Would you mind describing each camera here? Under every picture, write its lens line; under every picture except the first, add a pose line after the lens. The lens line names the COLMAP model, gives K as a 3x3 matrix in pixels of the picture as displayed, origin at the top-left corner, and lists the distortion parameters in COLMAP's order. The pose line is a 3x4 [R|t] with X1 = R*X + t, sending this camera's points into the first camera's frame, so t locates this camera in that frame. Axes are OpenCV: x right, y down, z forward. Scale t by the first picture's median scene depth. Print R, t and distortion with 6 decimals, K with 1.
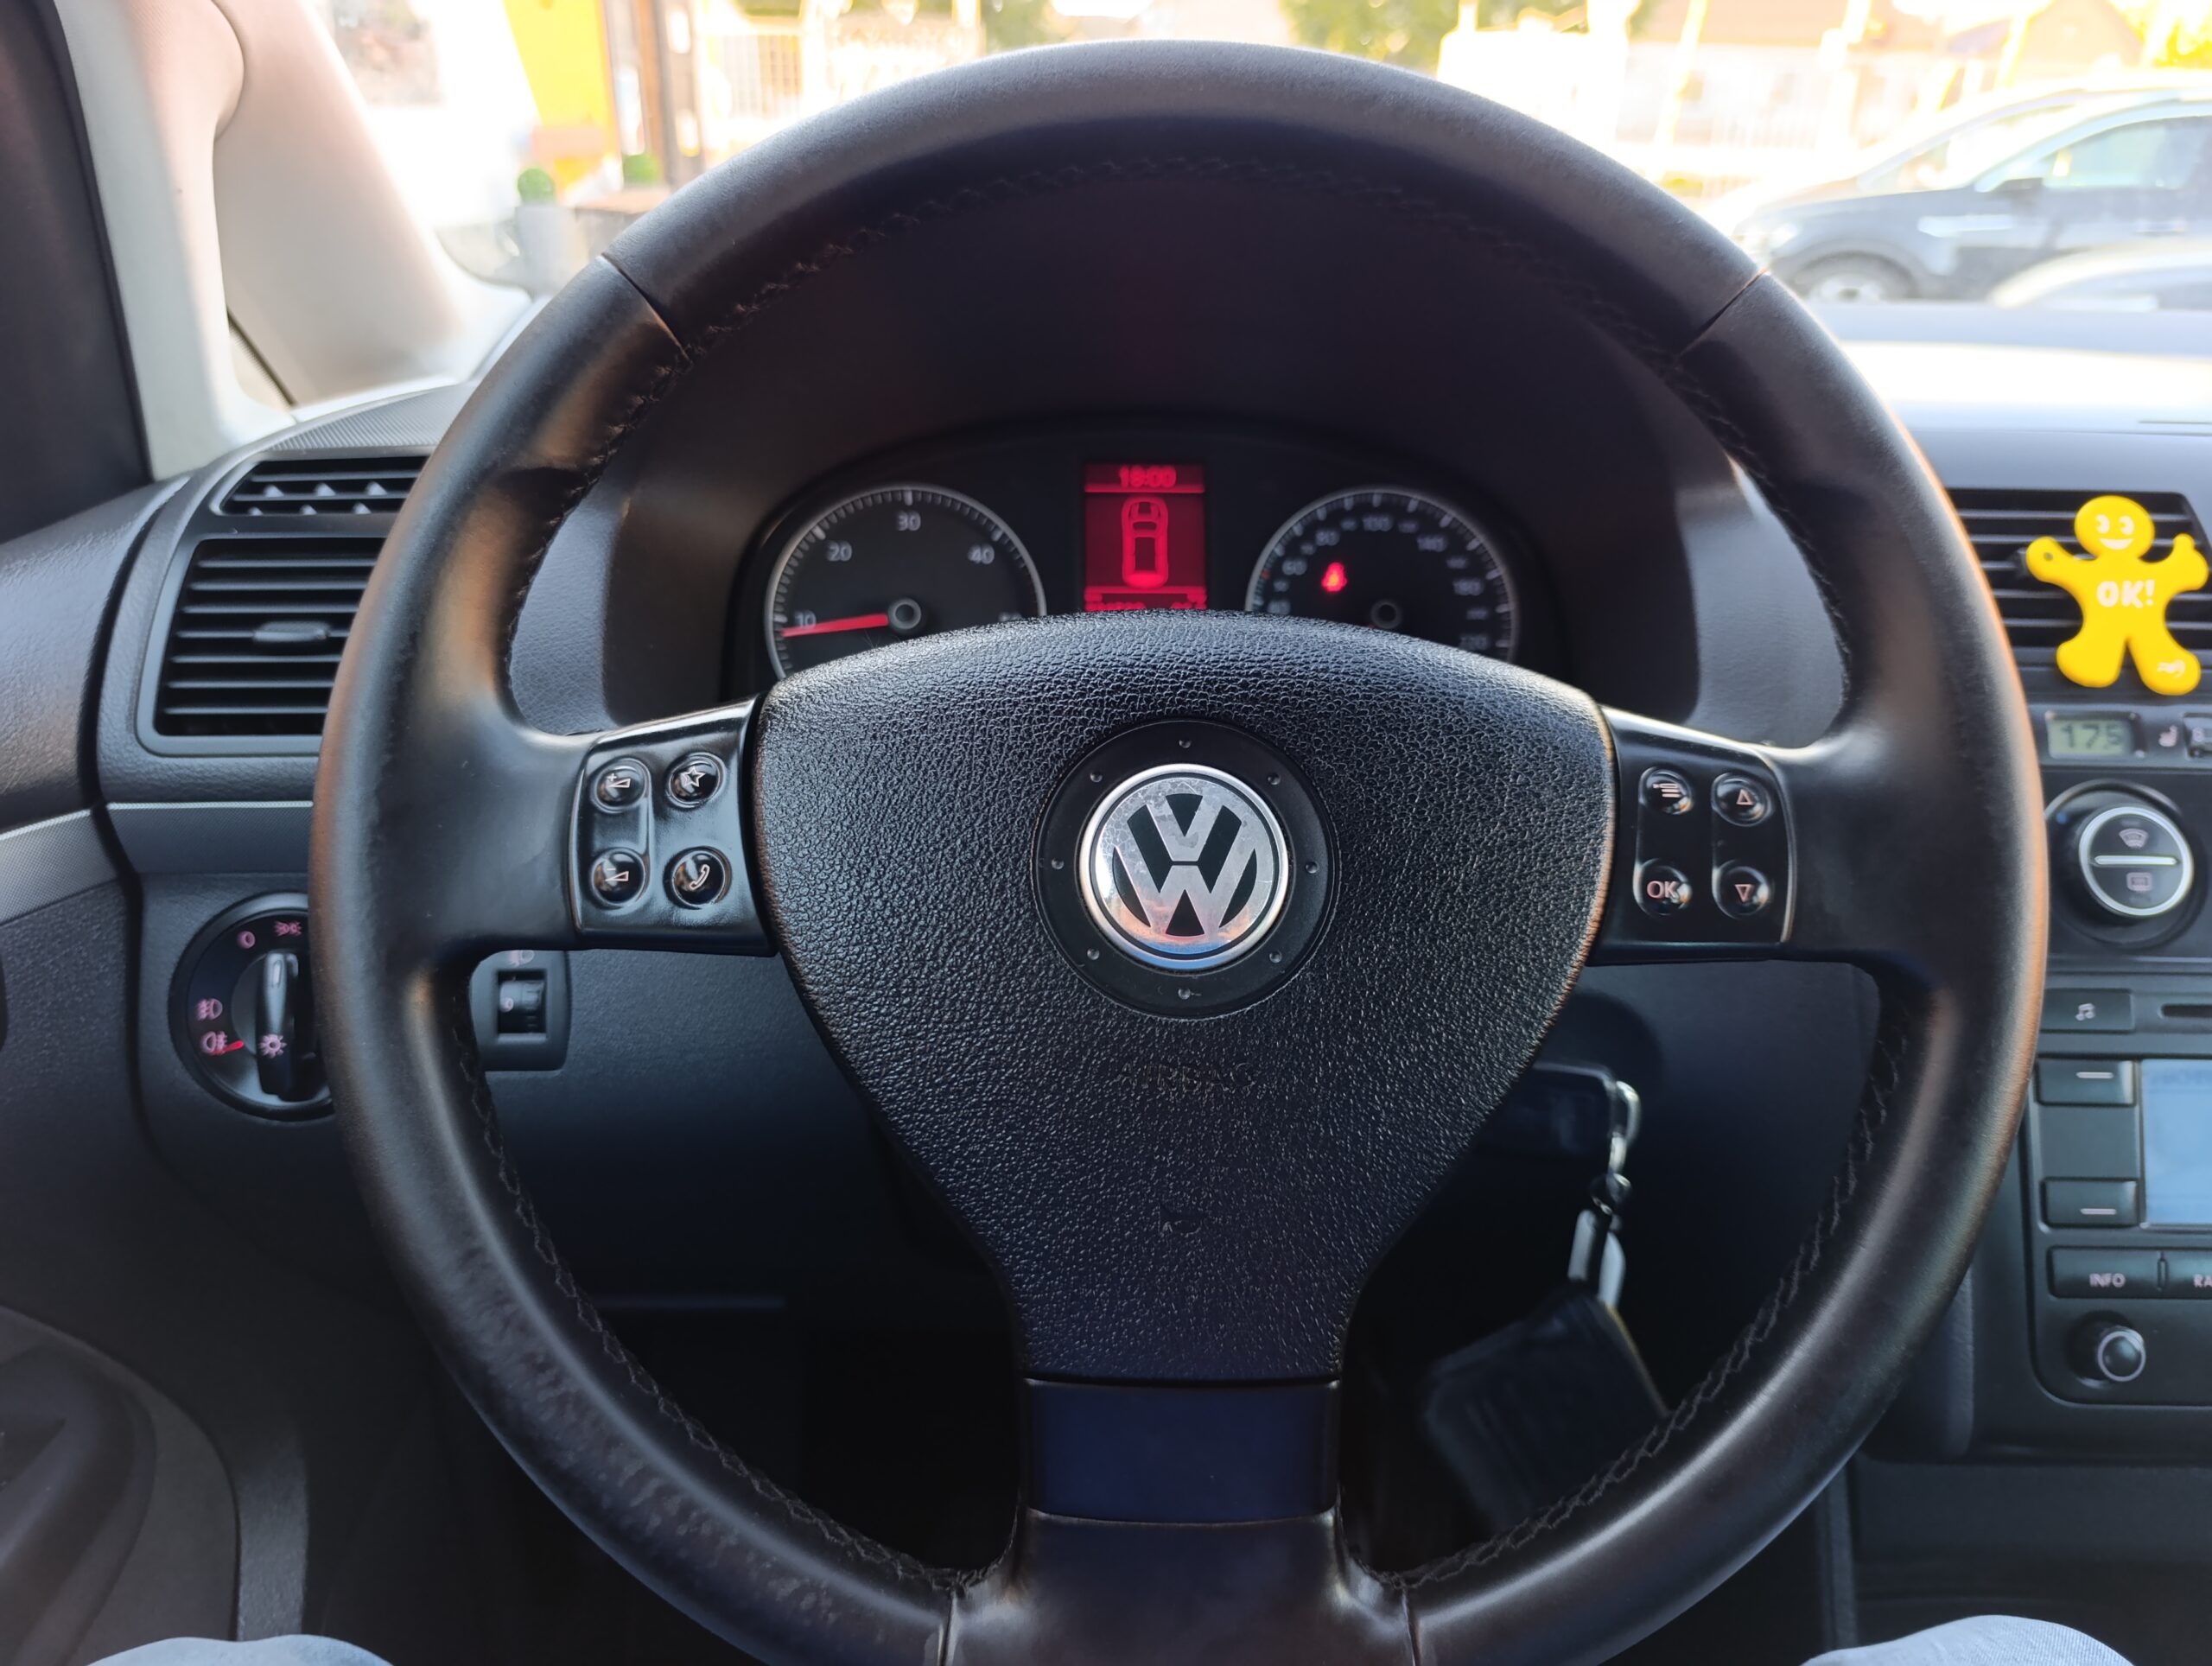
lens RADIAL K [[1473.1, 0, 1106.0], [0, 1473.1, 833.0], [0, 0, 1]] dist [-0.001985, -0.002460]
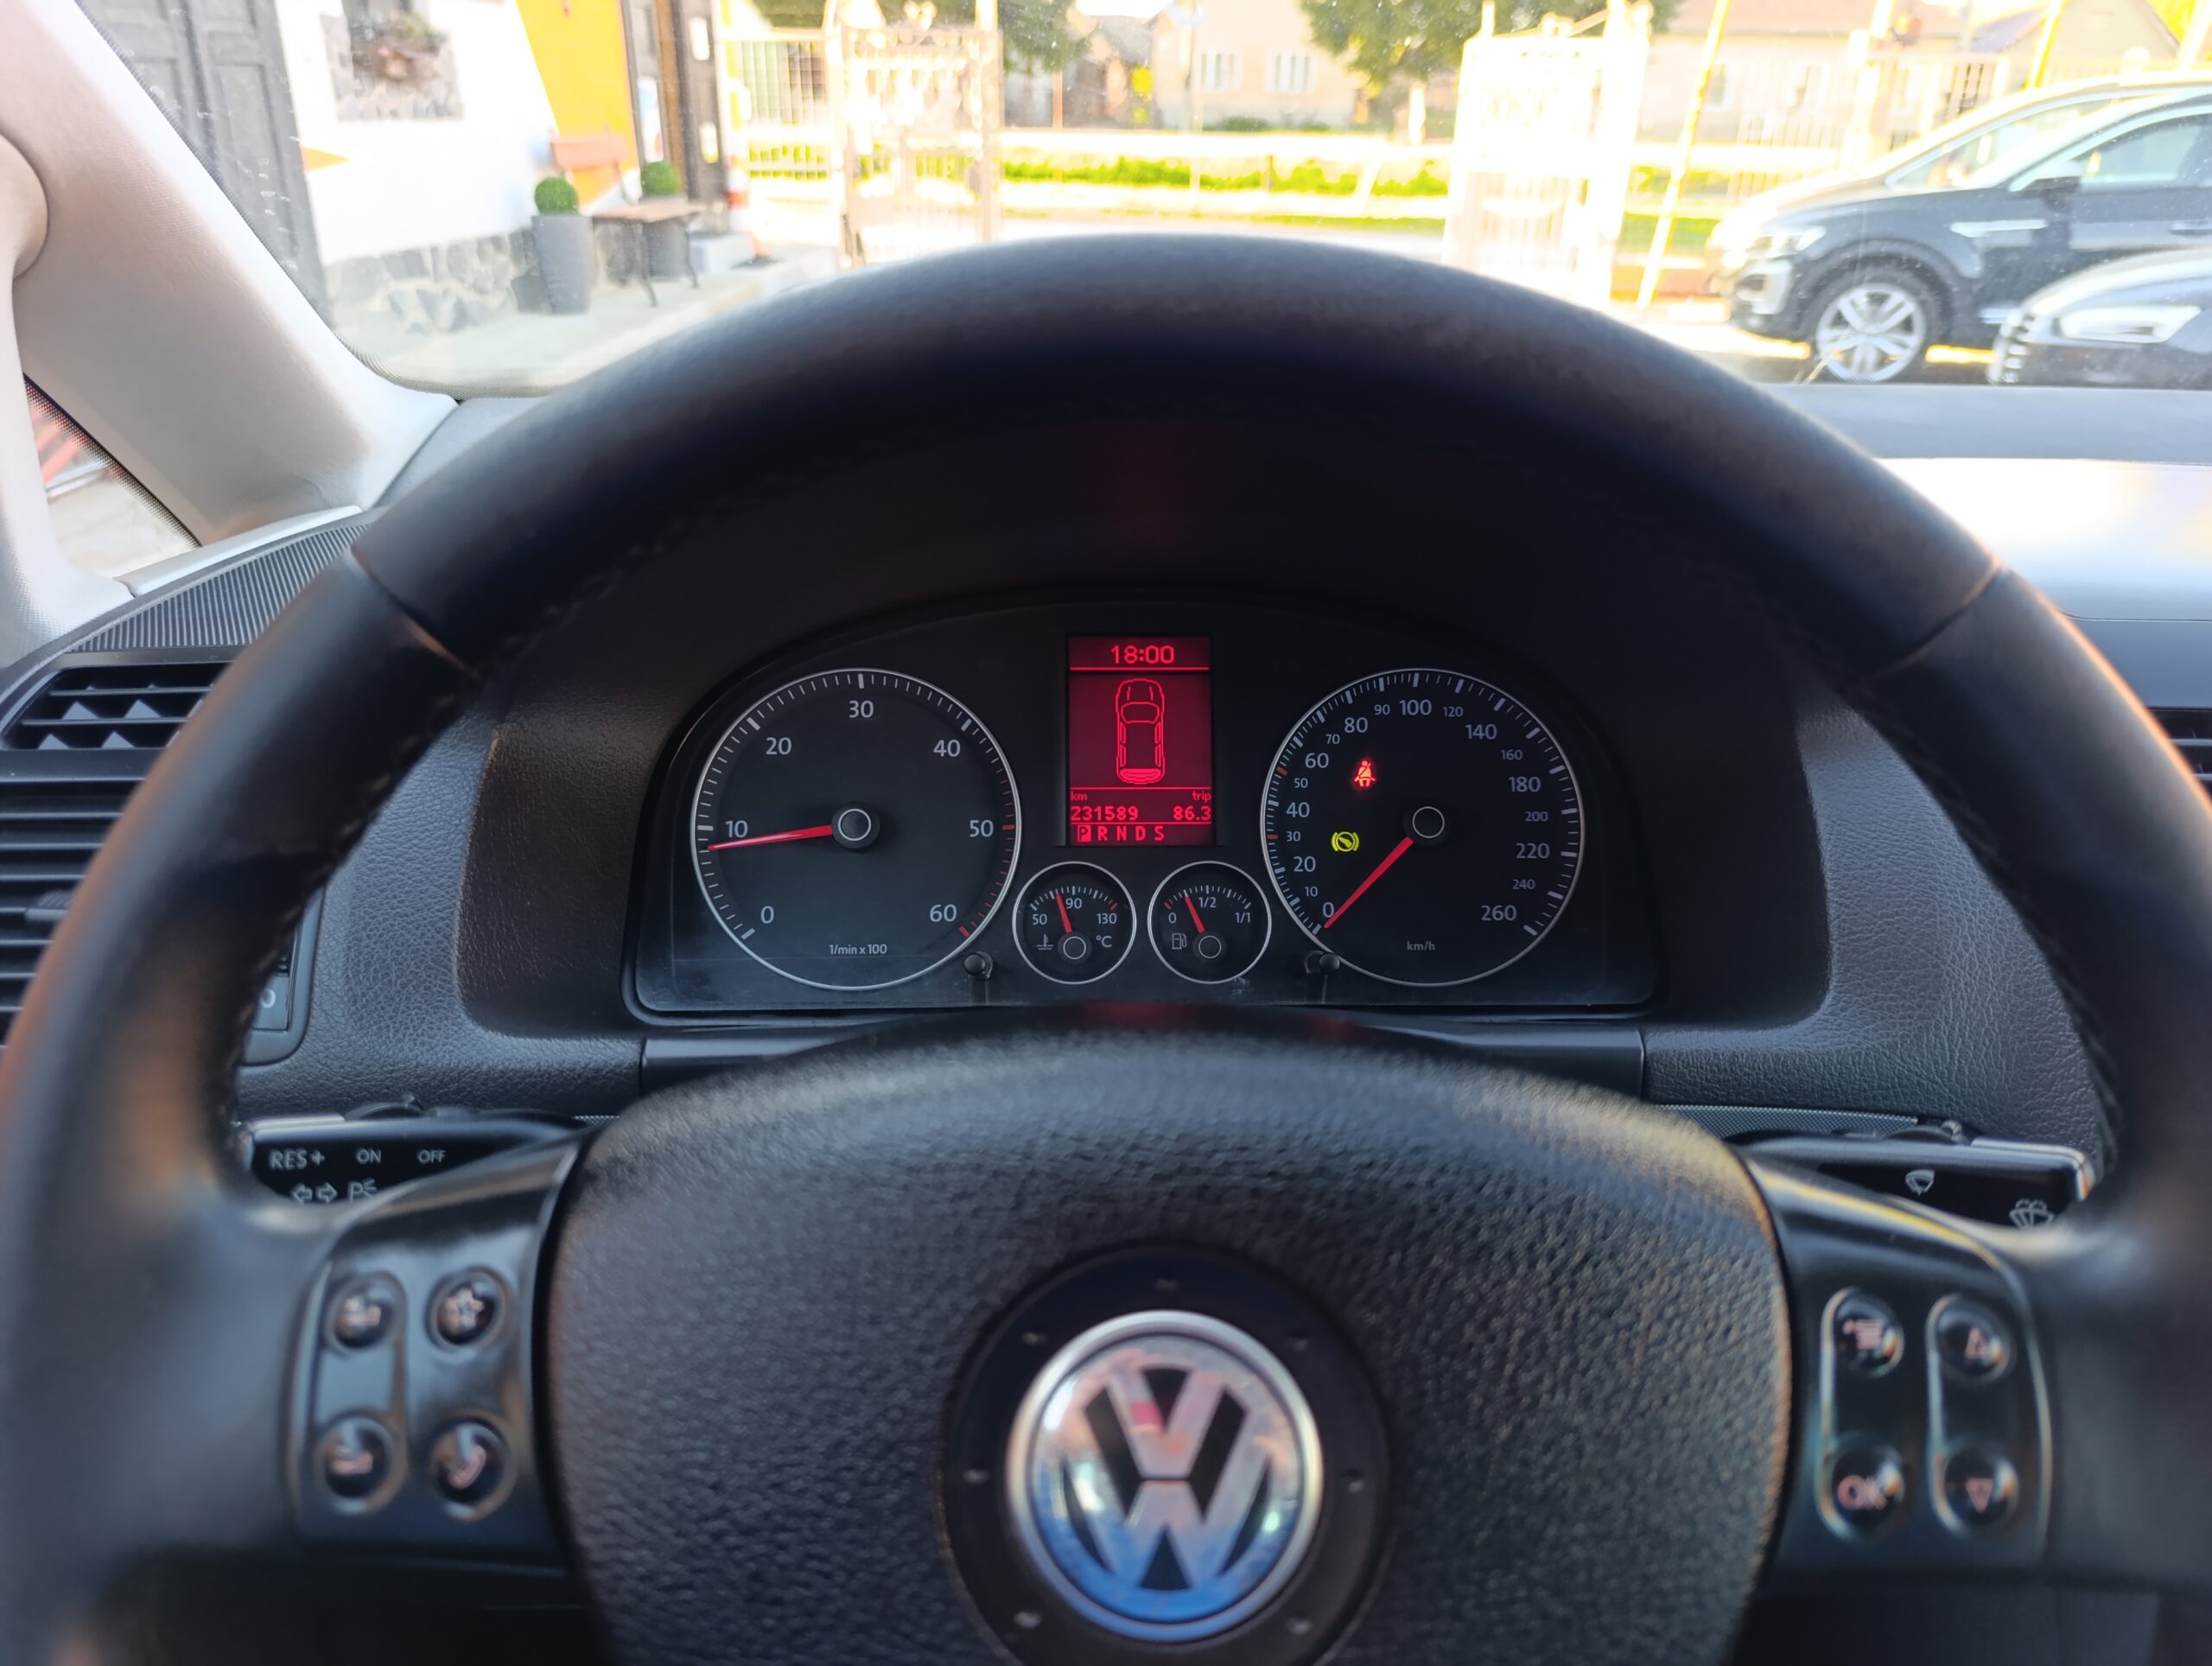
lens RADIAL K [[1462.9, 0, 1090.7], [0, 1462.9, 822.6], [0, 0, 1]] dist [0.024293, -0.027096]
pose [[0.999763, 0.004718, -0.021232, 0.016458], [-0.004853, 0.999968, -0.006292, -0.143041], [0.021202, 0.006393, 0.999755, 0.163260]]
